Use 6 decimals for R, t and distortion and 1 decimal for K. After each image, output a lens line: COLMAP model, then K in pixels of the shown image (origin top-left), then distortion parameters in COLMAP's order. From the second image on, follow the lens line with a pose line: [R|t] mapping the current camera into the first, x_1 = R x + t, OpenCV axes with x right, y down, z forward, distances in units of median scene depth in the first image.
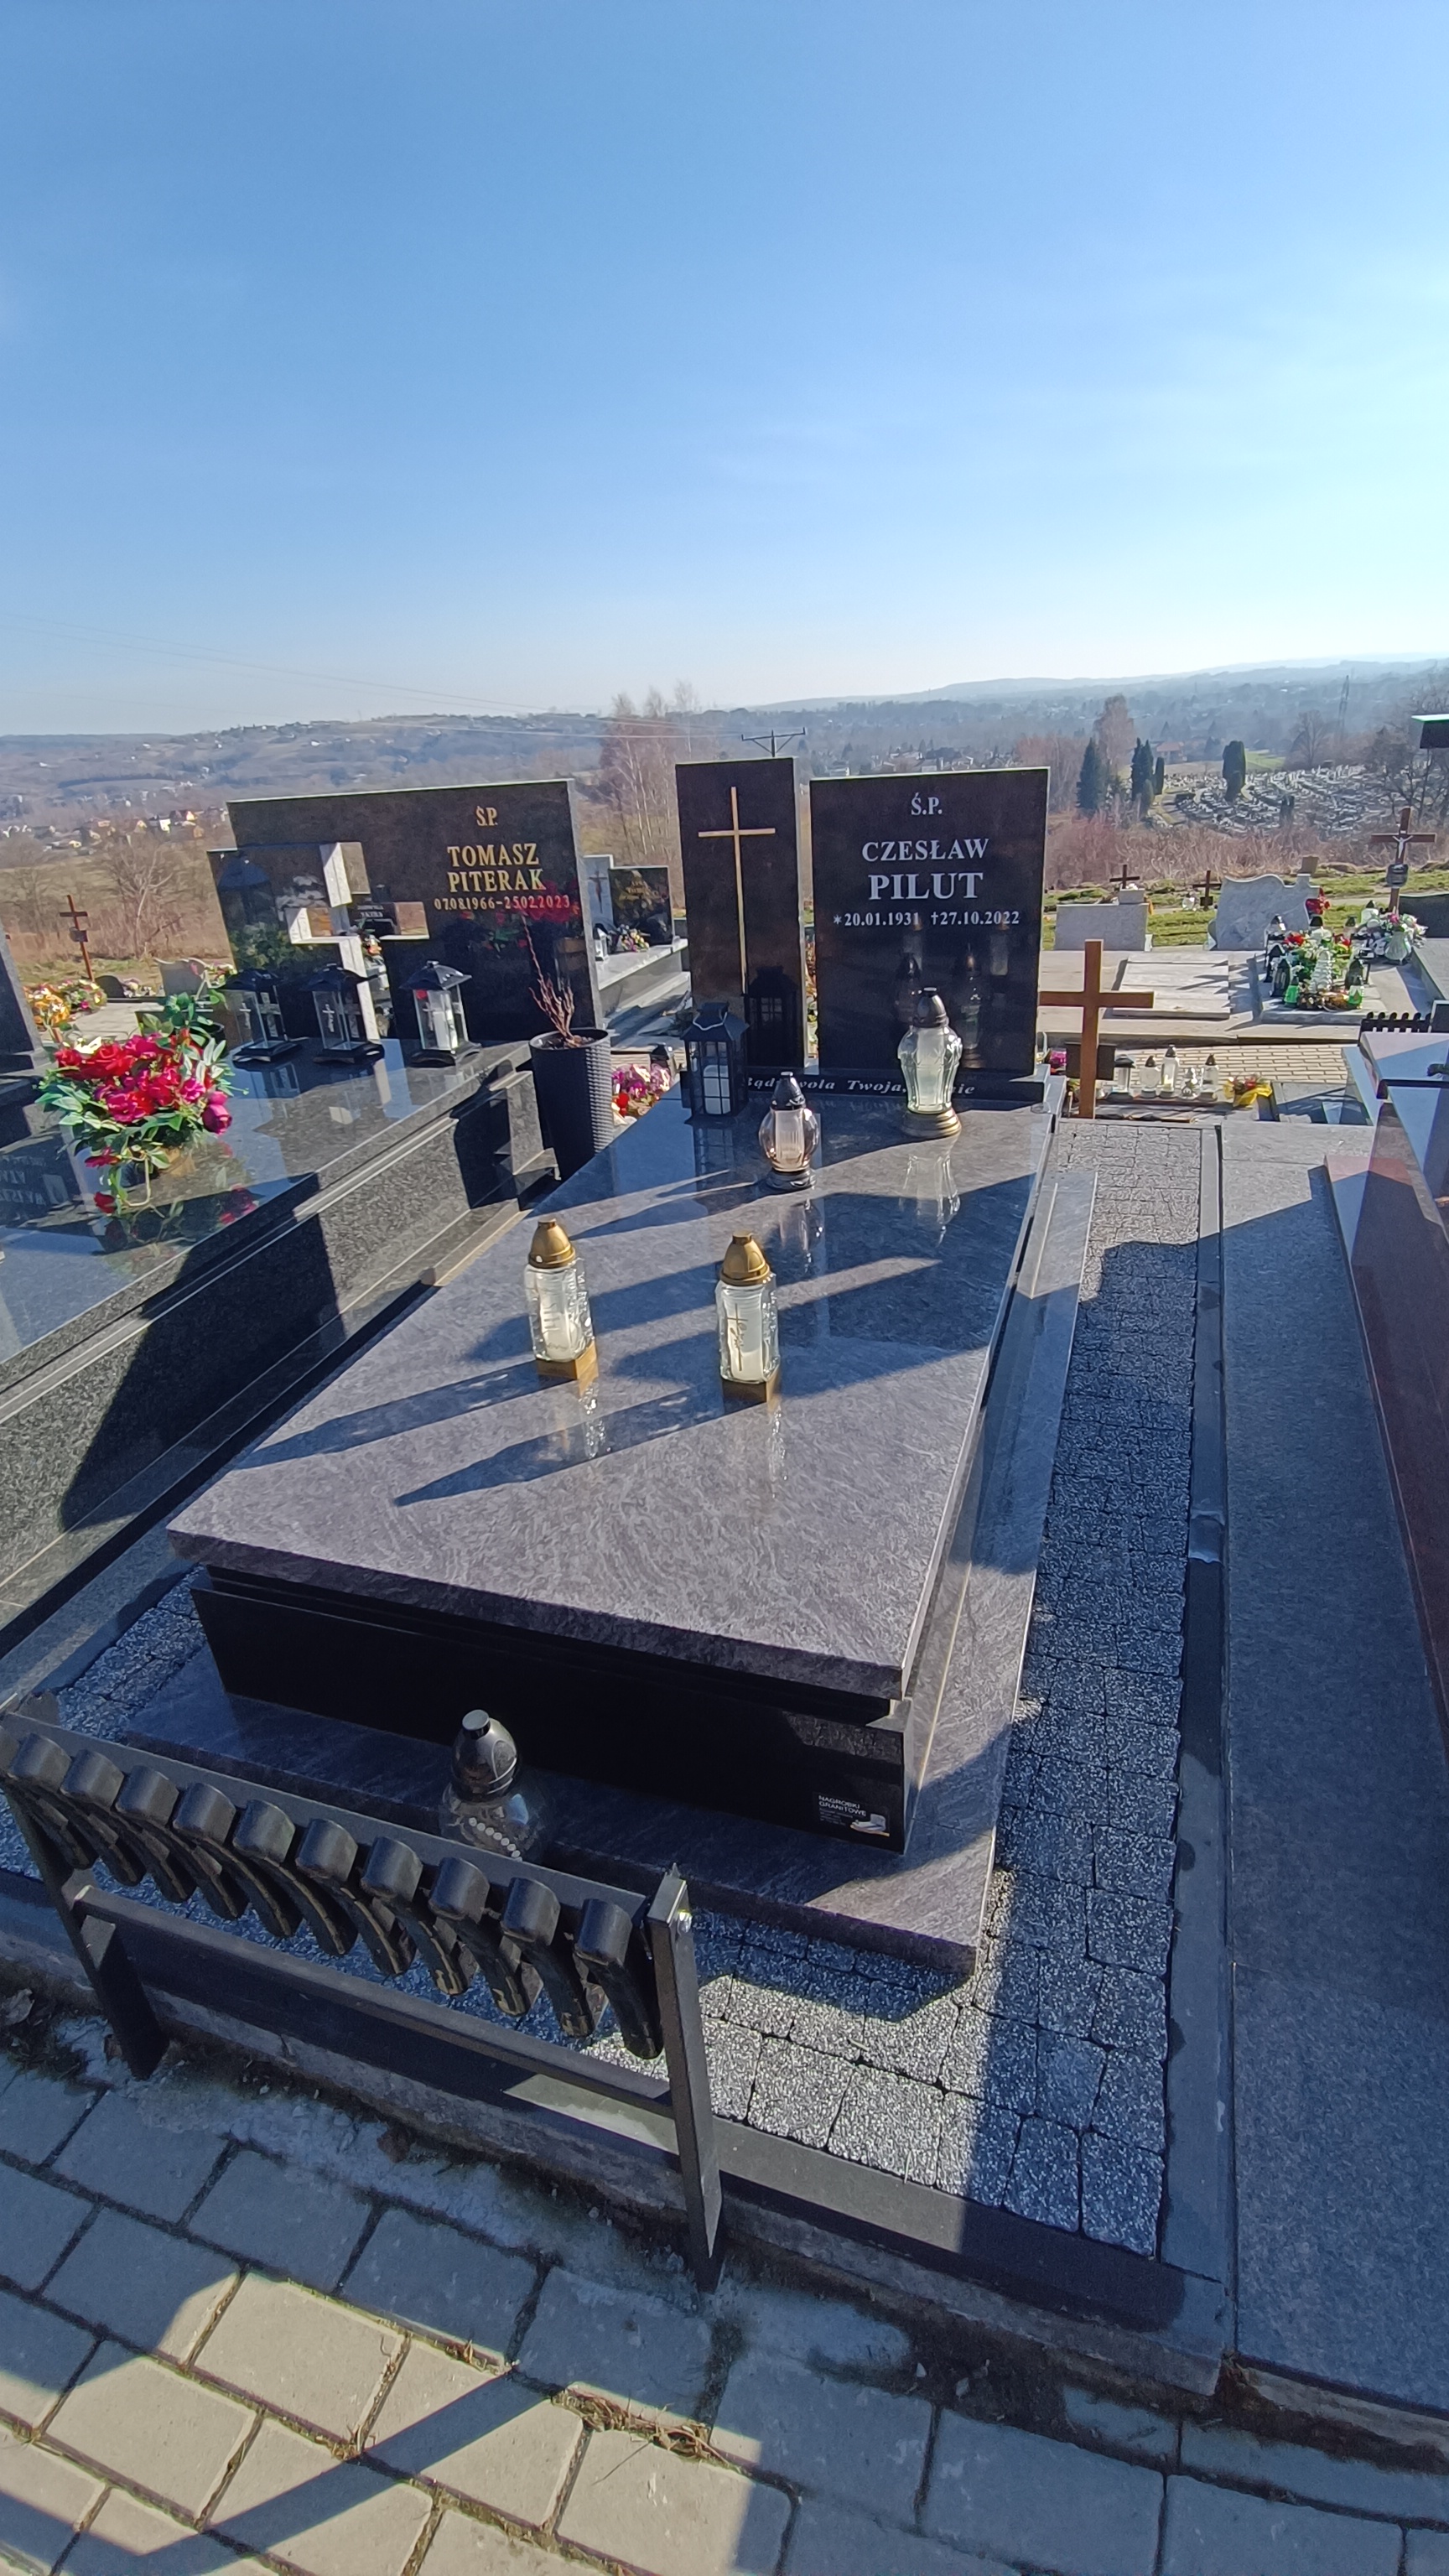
lens RADIAL K [[1176.9, 0, 741.8], [0, 1176.9, 1286.8], [0, 0, 1]] dist [-0.017481, 0.000353]
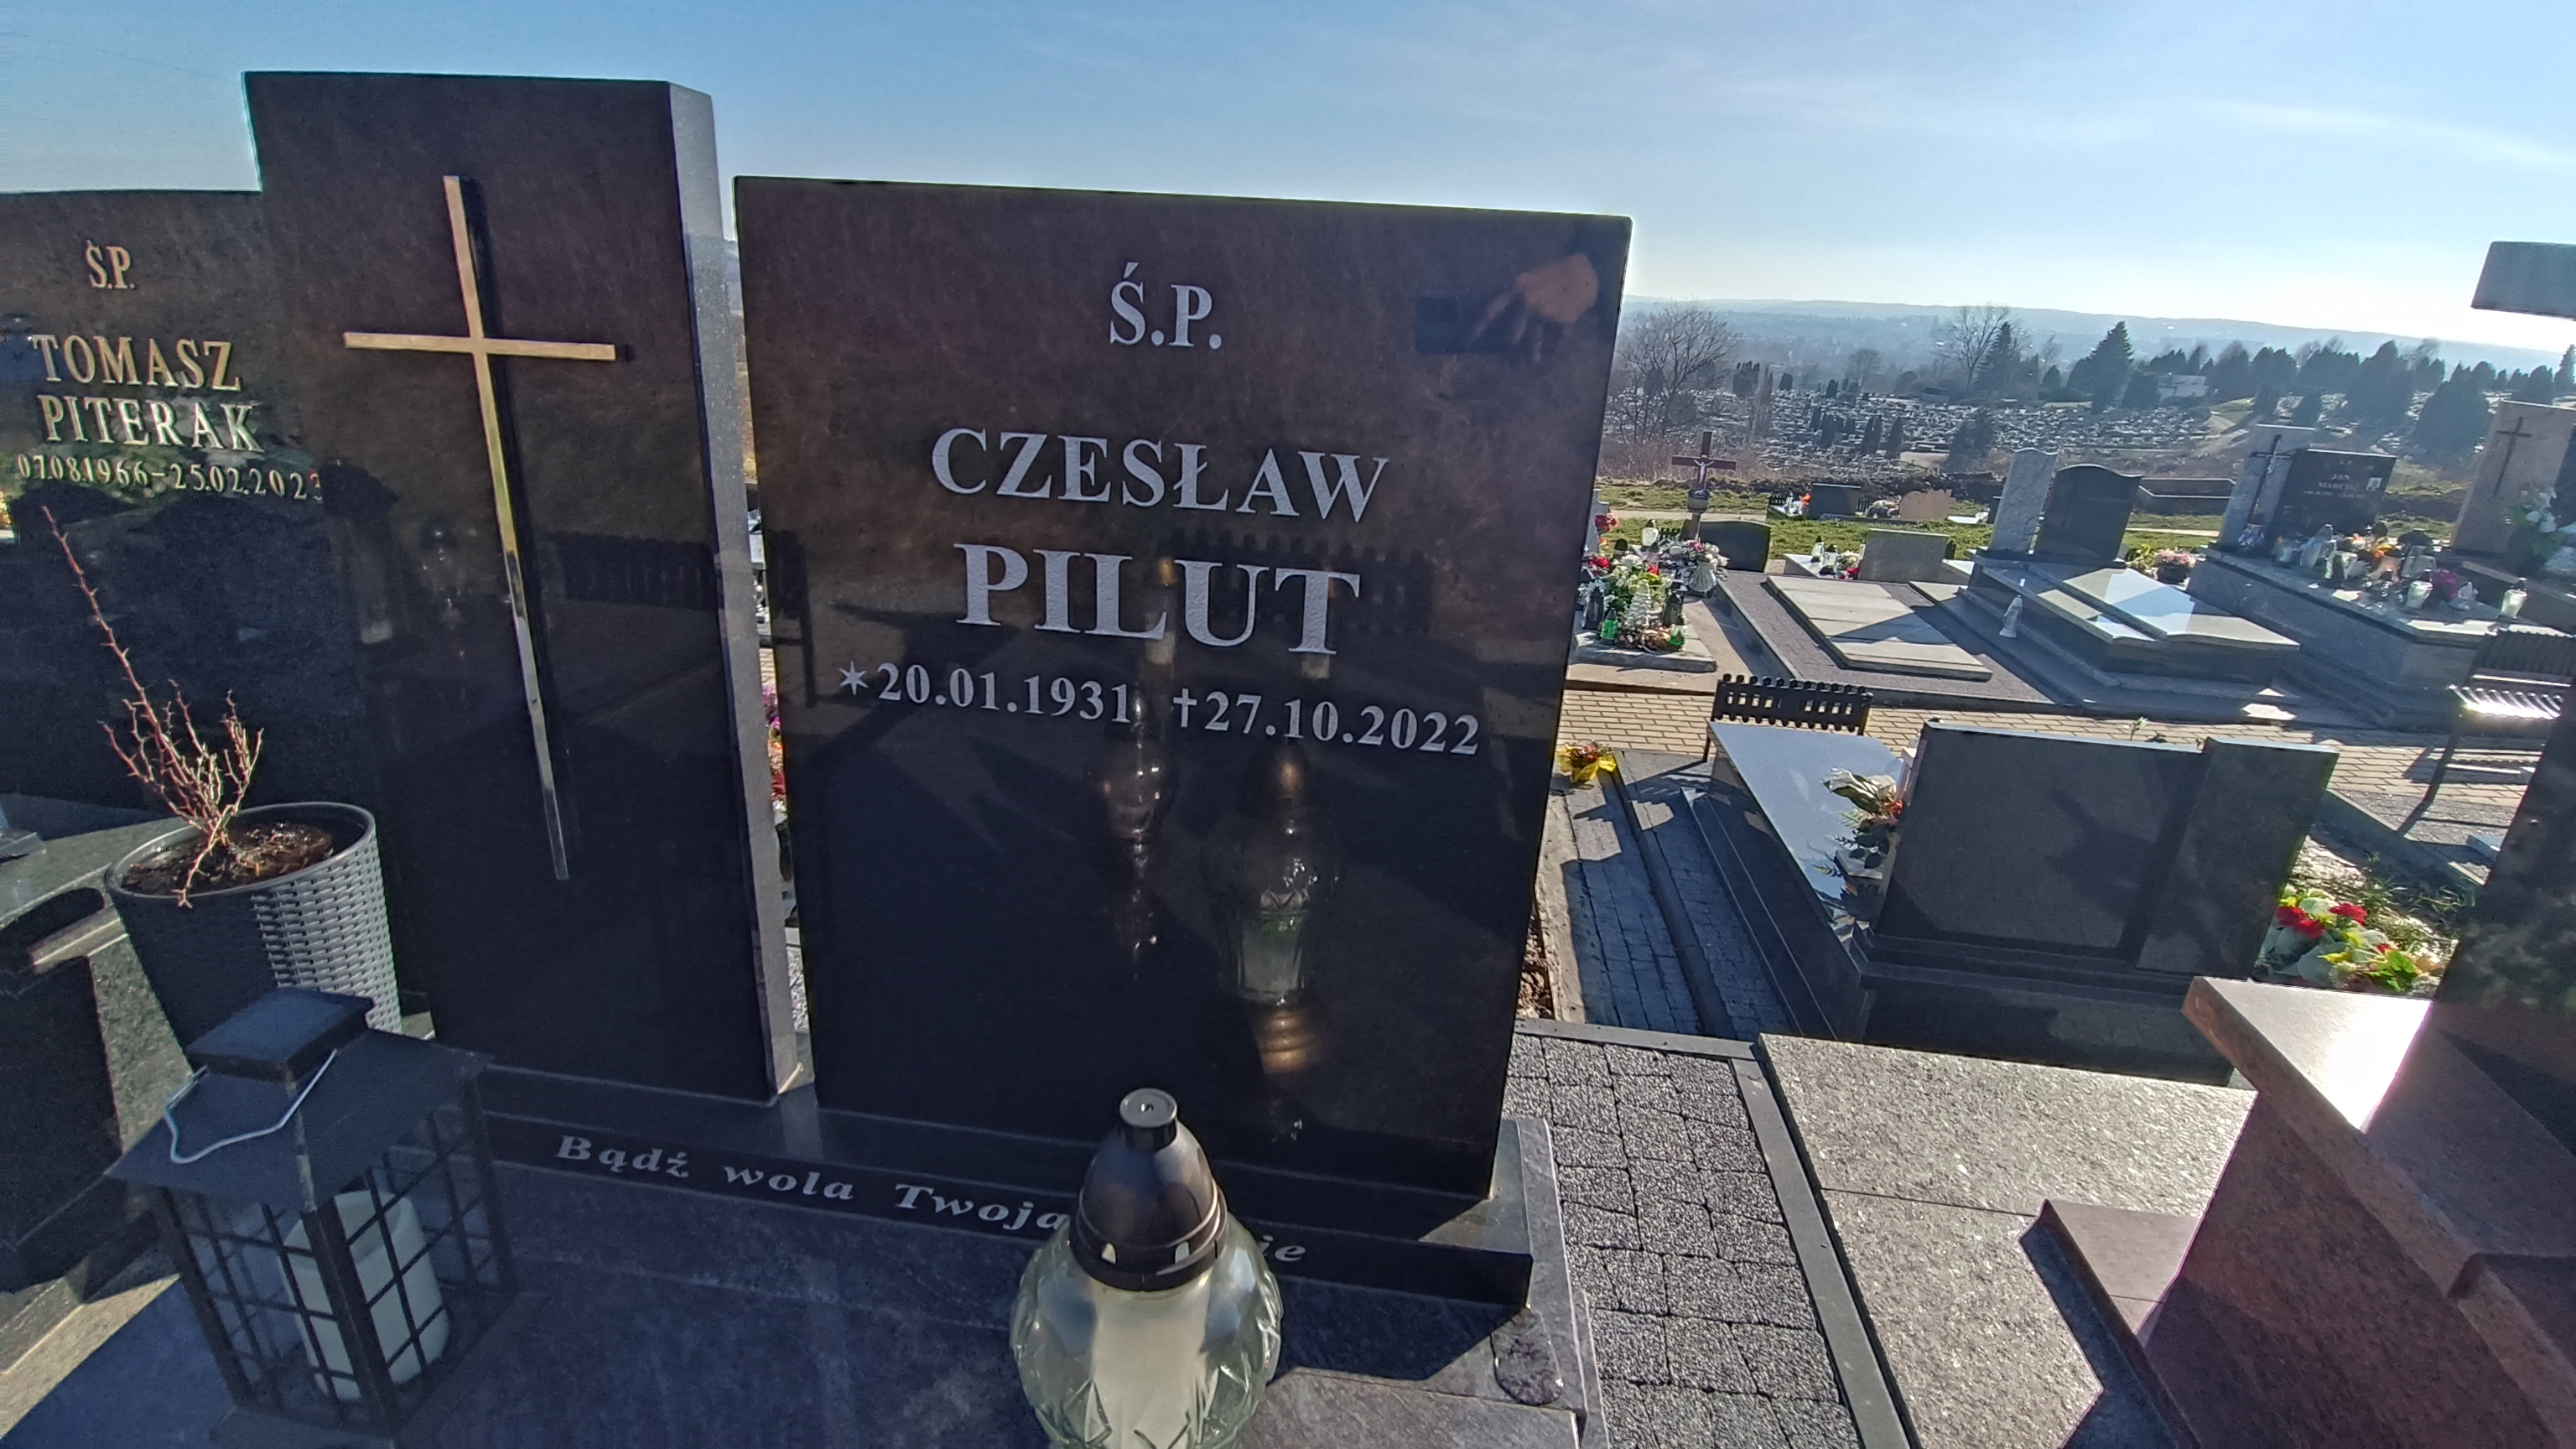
lens RADIAL K [[1176.9, 0, 1277.4], [0, 1176.9, 724.5], [0, 0, 1]] dist [-0.017481, 0.000353]
pose [[0.973560, 0.040684, 0.224780, 0.034074], [-0.017675, 0.994478, -0.103443, -0.078547], [-0.227747, 0.096735, 0.968903, 0.201258]]
